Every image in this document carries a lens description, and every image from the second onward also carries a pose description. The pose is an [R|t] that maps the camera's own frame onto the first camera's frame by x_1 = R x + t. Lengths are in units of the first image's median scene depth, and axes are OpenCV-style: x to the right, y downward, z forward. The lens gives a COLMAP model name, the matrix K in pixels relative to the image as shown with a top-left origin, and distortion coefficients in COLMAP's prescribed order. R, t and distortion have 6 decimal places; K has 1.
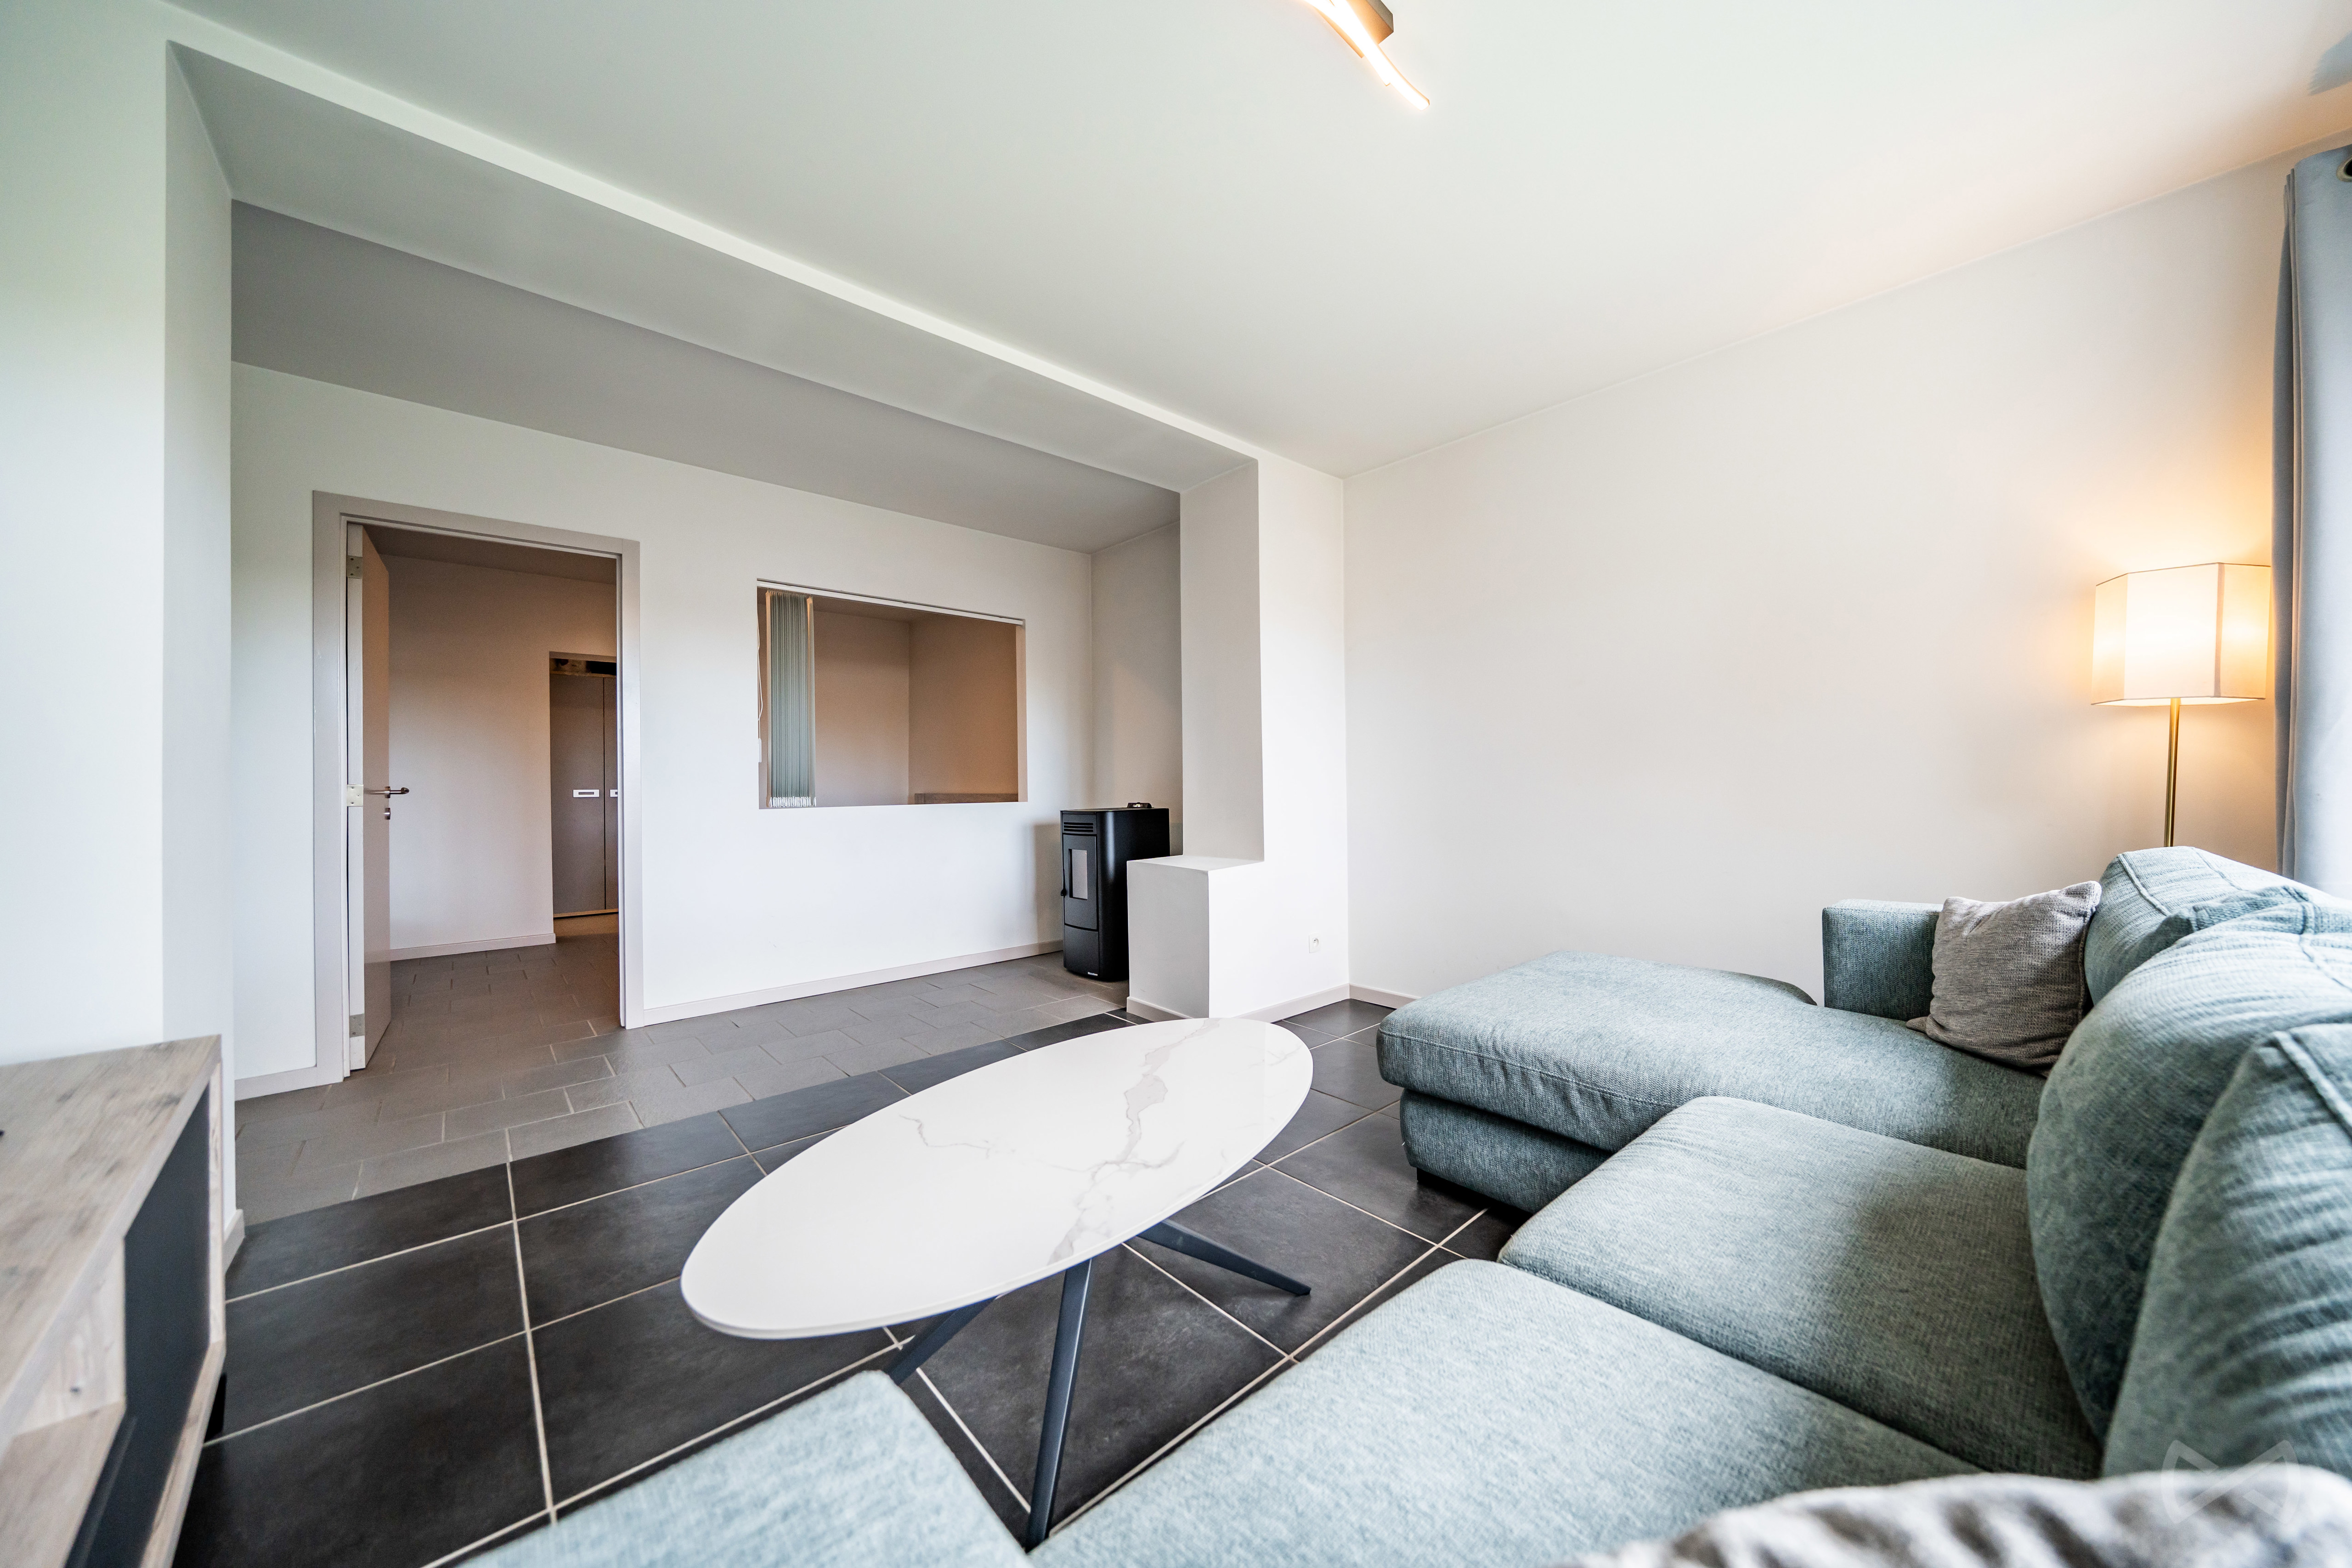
lens RADIAL K [[792.9, 0, 1176.2], [0, 792.9, 785.5], [0, 0, 1]] dist [-0.006324, -0.000016]
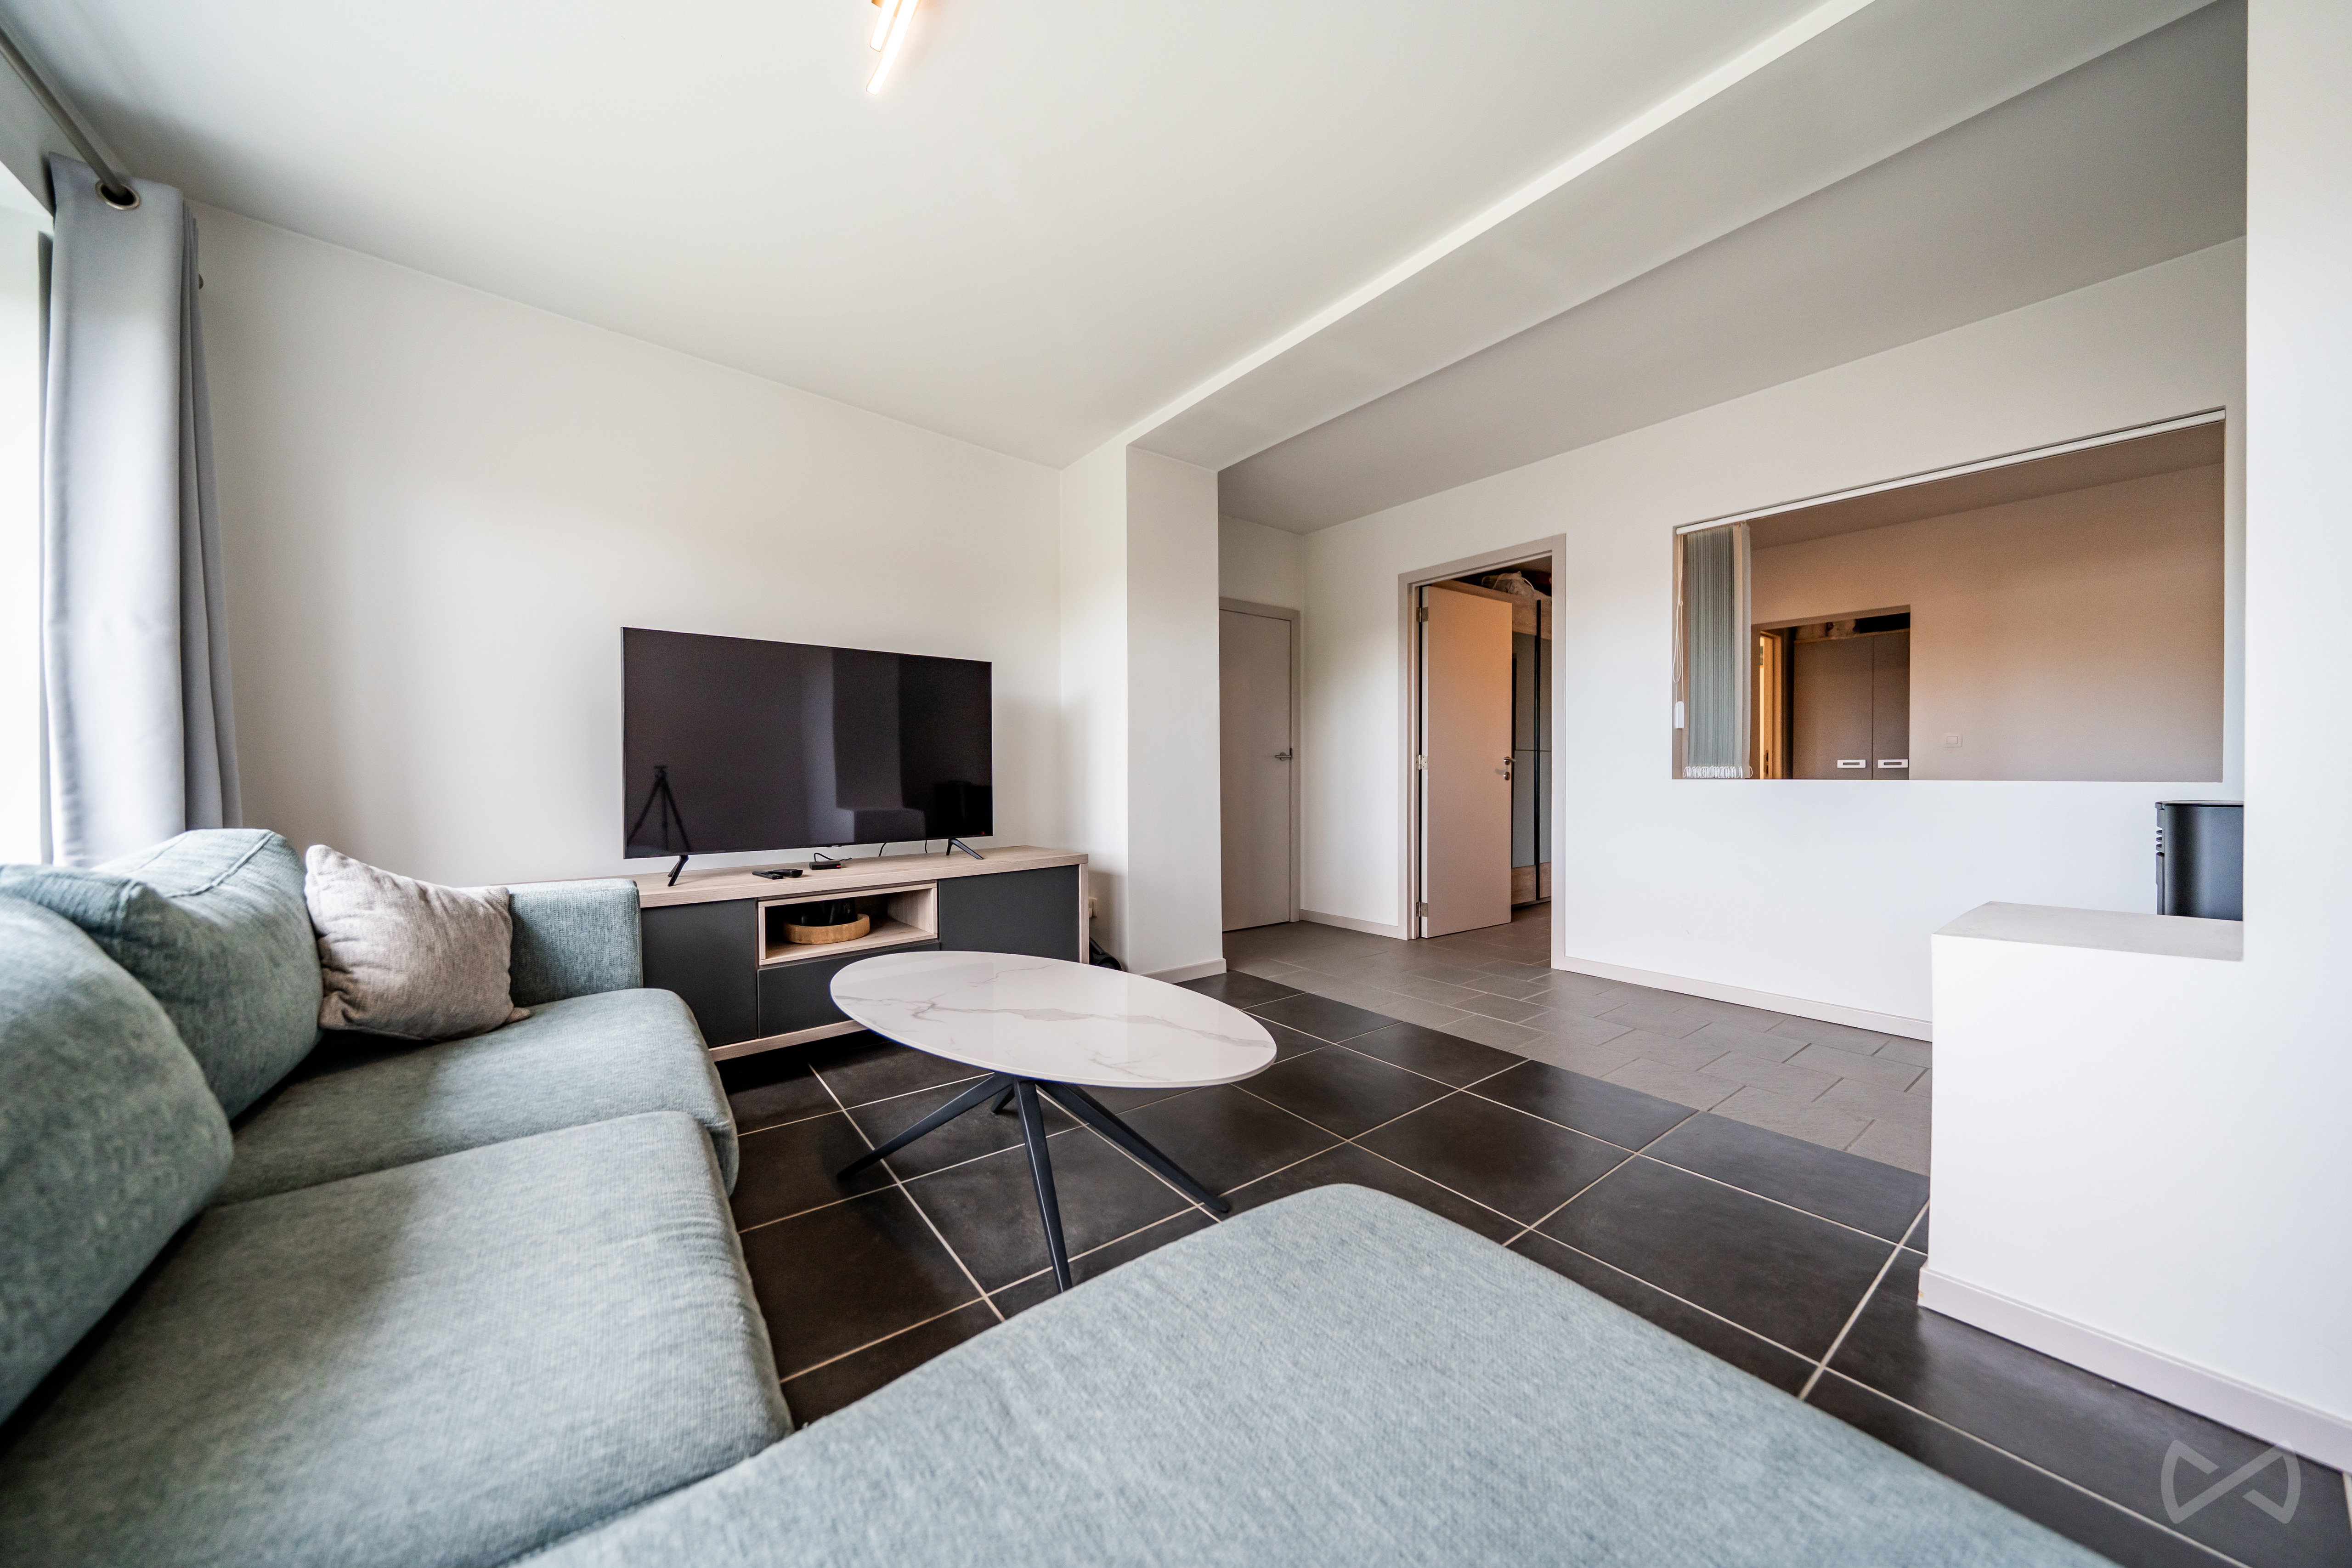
lens RADIAL K [[792.9, 0, 1183.6], [0, 792.9, 774.0], [0, 0, 1]] dist [-0.006324, -0.000016]
pose [[-0.083673, 0.014725, -0.996384, 0.431213], [0.005534, 0.999882, 0.014312, 0.008191], [0.996478, -0.004316, -0.083745, 0.509617]]
